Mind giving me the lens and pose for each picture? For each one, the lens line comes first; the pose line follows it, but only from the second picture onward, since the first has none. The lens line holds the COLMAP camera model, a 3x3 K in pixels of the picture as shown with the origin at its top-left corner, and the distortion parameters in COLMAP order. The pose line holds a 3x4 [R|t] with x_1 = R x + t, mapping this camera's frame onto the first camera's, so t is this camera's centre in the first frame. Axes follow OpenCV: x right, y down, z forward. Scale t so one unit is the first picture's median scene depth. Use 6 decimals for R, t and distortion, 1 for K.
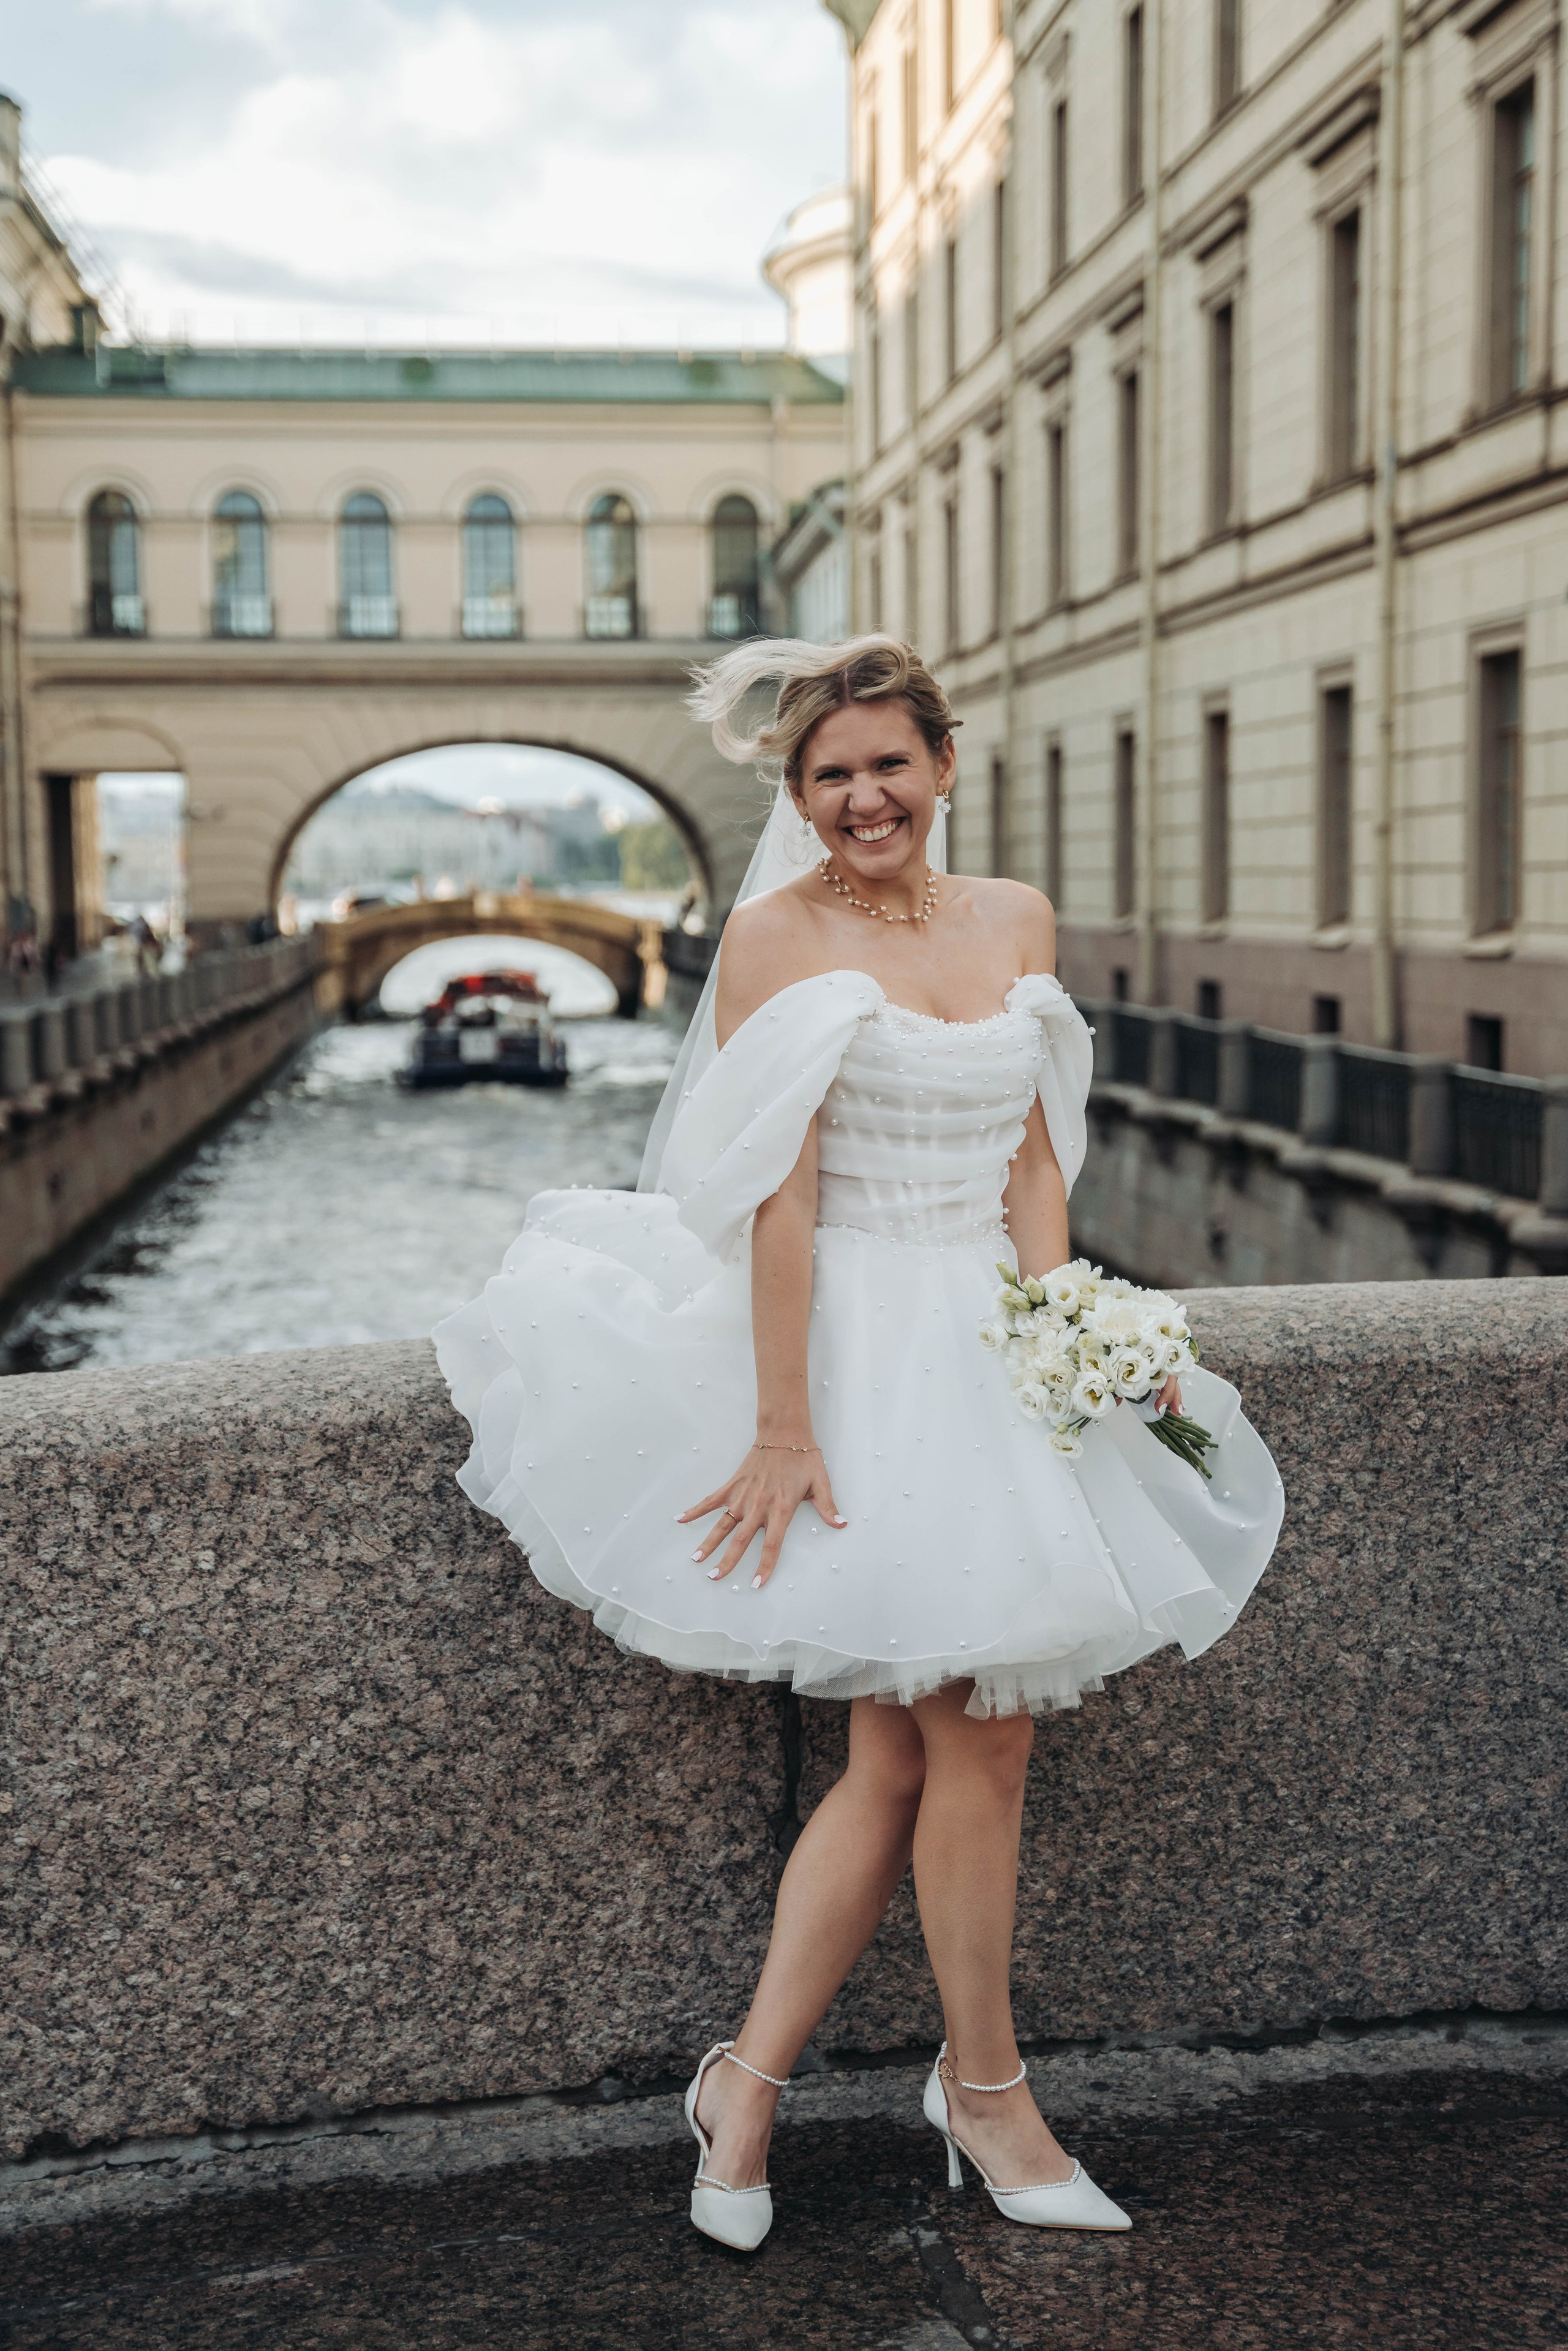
lens RADIAL K [[3723.5, 0, 790.9], [0, 3723.5, 1187.9], [0, 0, 1]] dist [0.095851, 0.242564]
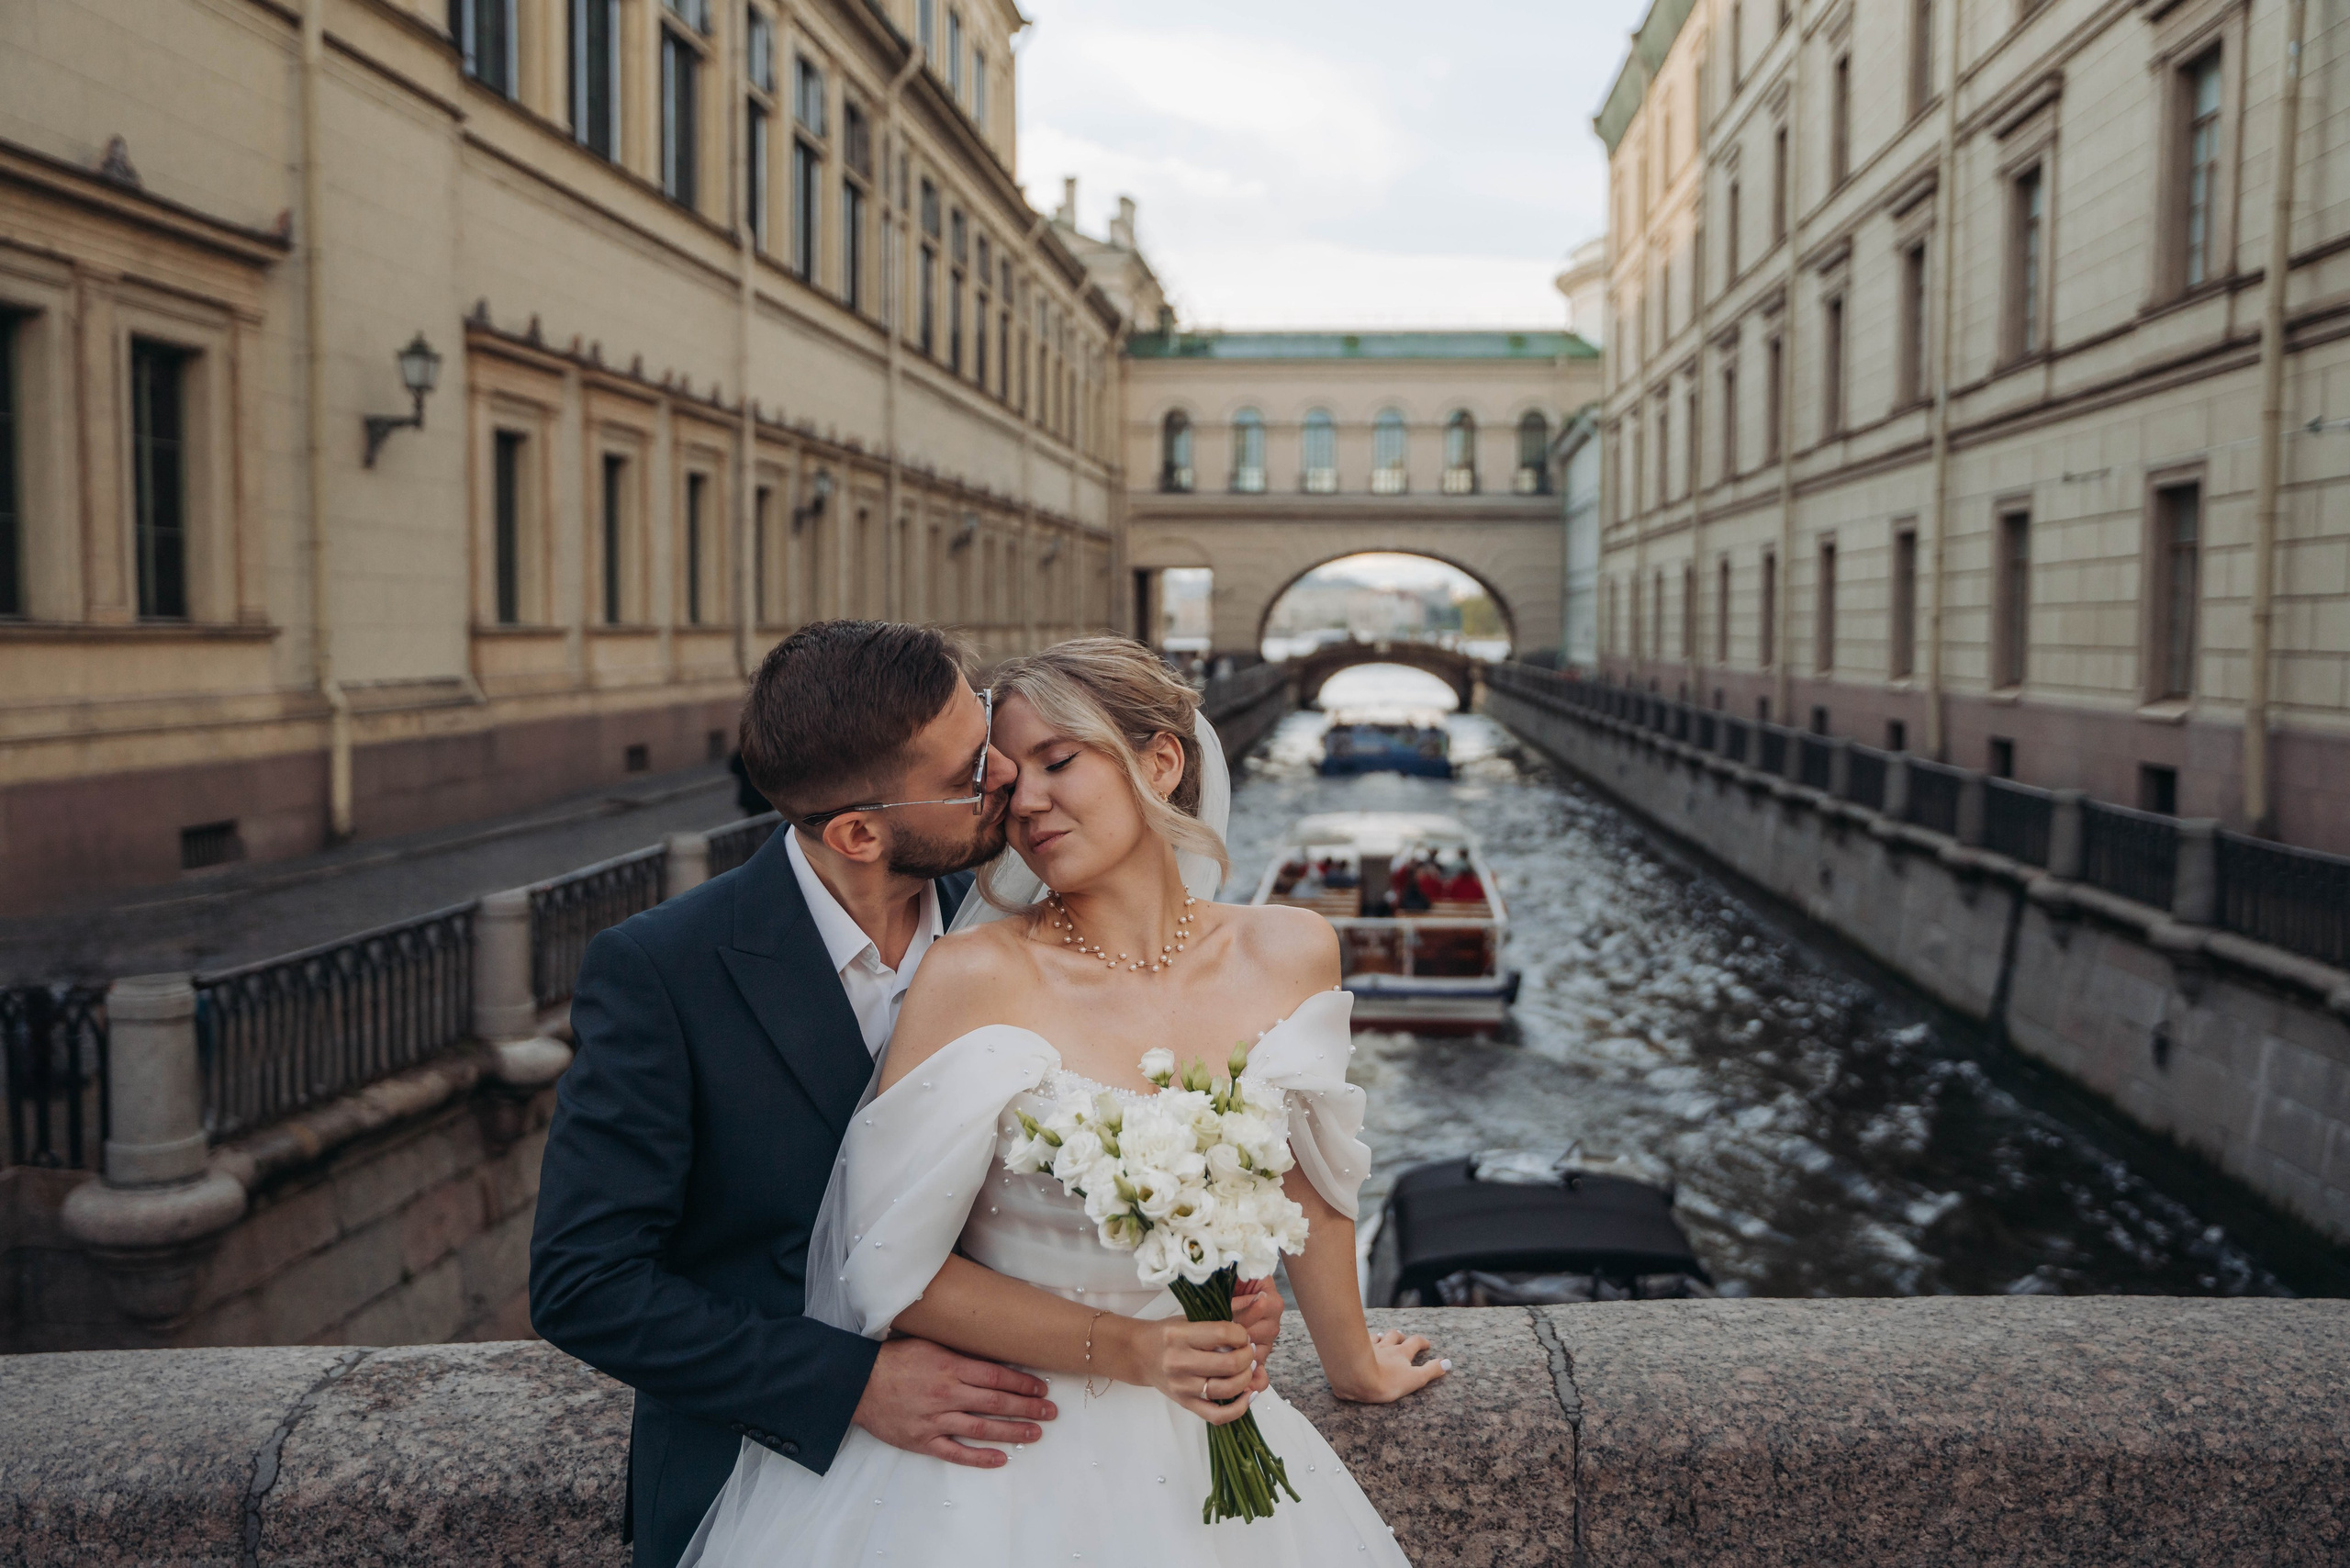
lens RADIAL K [[2130.0, 0, 1165.3], [0, 2130.0, 777.8], [0, 0, 1]] dist [-0.097207, 0.158643]
pose [[0.983028, 0.027394, -0.181400, -0.011181], [-0.029606, 0.999516, -0.009501, -0.097219], [0.181052, 0.014710, 0.983364, 0.481607]]
